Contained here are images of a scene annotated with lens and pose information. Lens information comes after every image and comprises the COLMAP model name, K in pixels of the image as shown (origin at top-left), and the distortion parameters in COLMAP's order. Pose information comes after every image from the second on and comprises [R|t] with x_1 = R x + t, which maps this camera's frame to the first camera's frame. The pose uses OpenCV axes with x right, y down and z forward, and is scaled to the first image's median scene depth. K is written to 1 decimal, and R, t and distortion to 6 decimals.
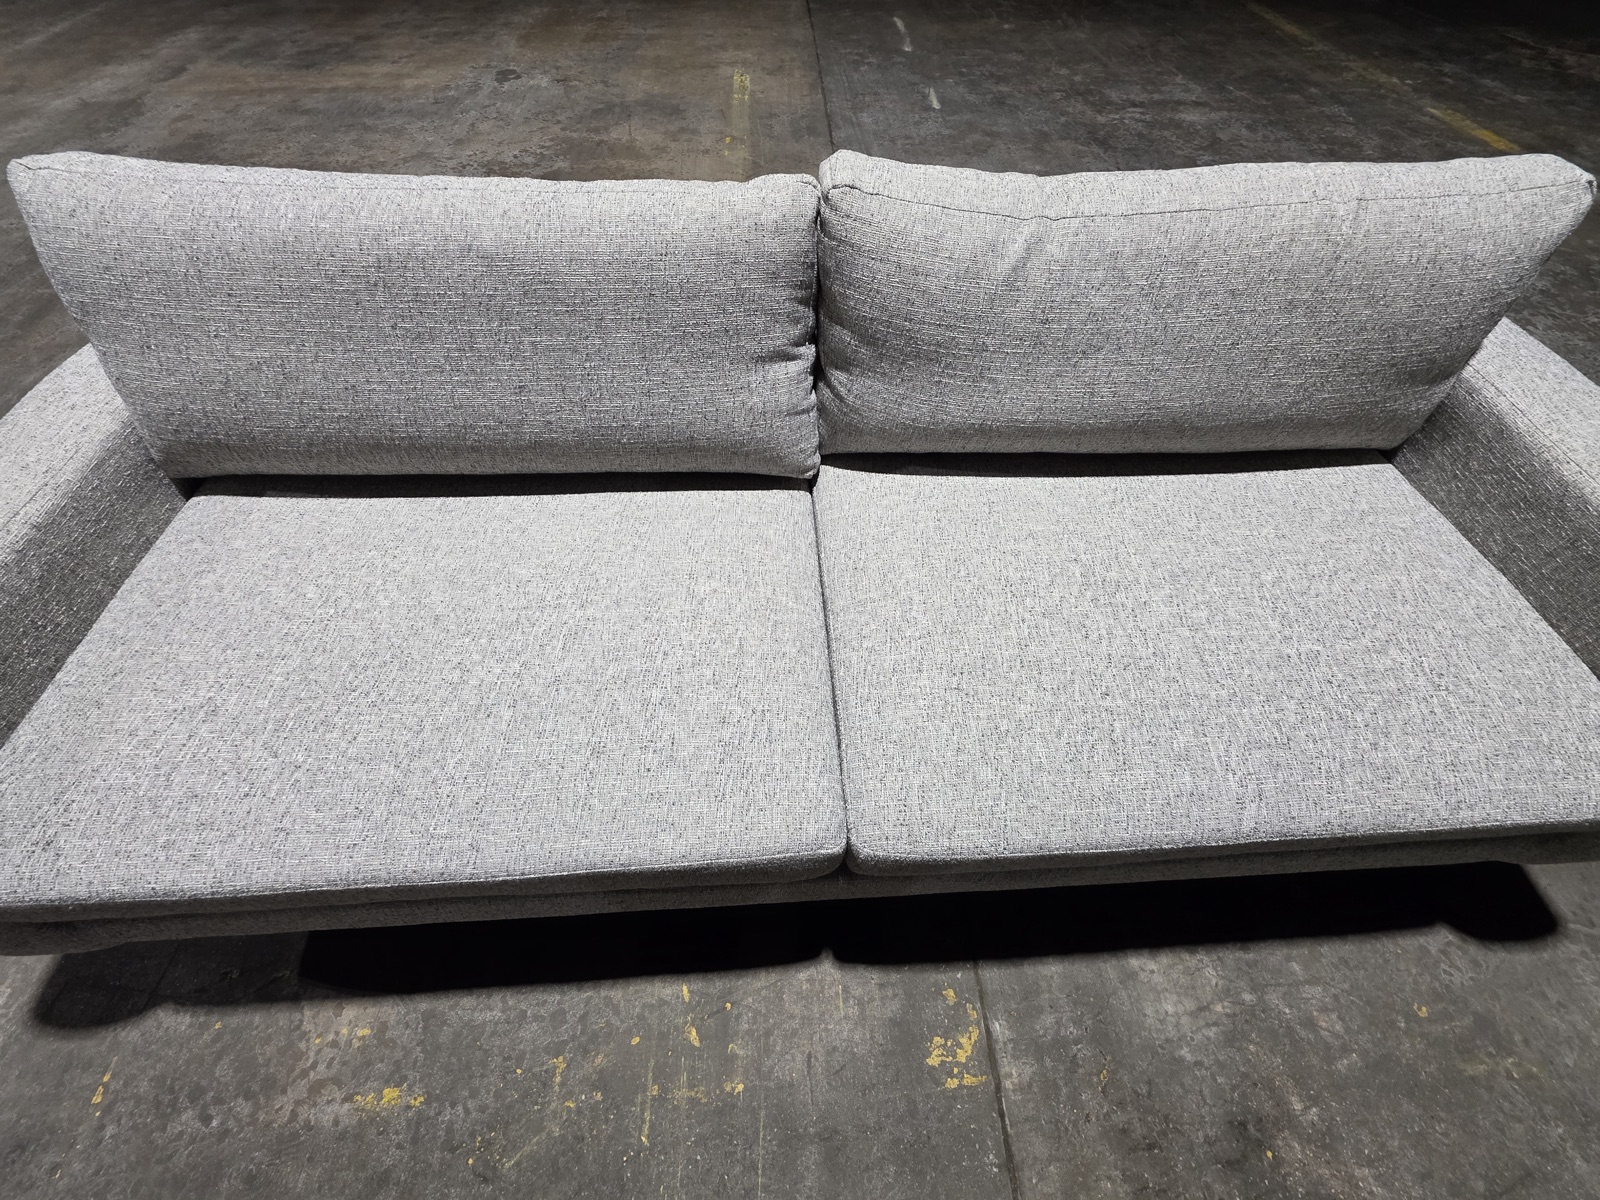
lens RADIAL K [[635.7, 0, 800.6], [0, 635.7, 595.9], [0, 0, 1]] dist [0.002445, -0.000458]
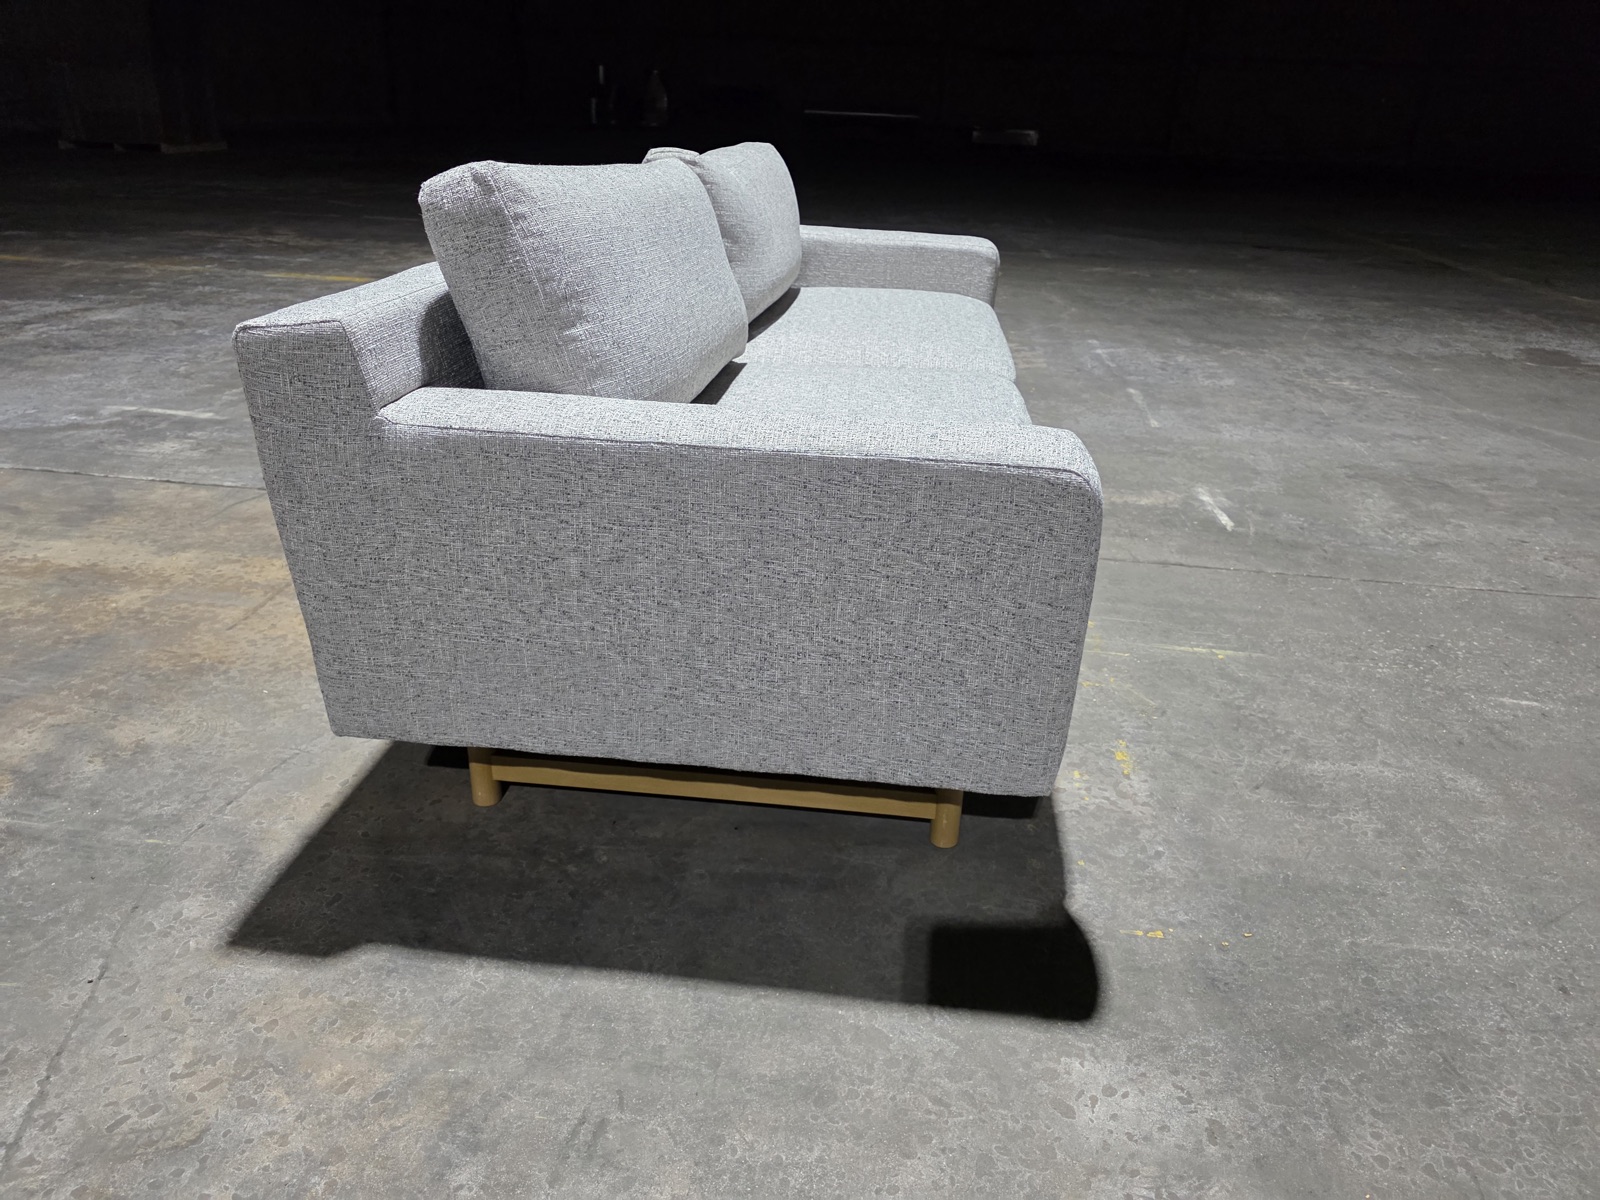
lens RADIAL K [[1084.1, 0, 805.7], [0, 1084.1, 595.5], [0, 0, 1]] dist [0.019854, -0.018940]
pose [[0.155874, -0.402078, 0.902240, -2.353754], [0.770881, 0.620628, 0.143399, -0.096842], [-0.617613, 0.673168, 0.406694, 0.373116]]
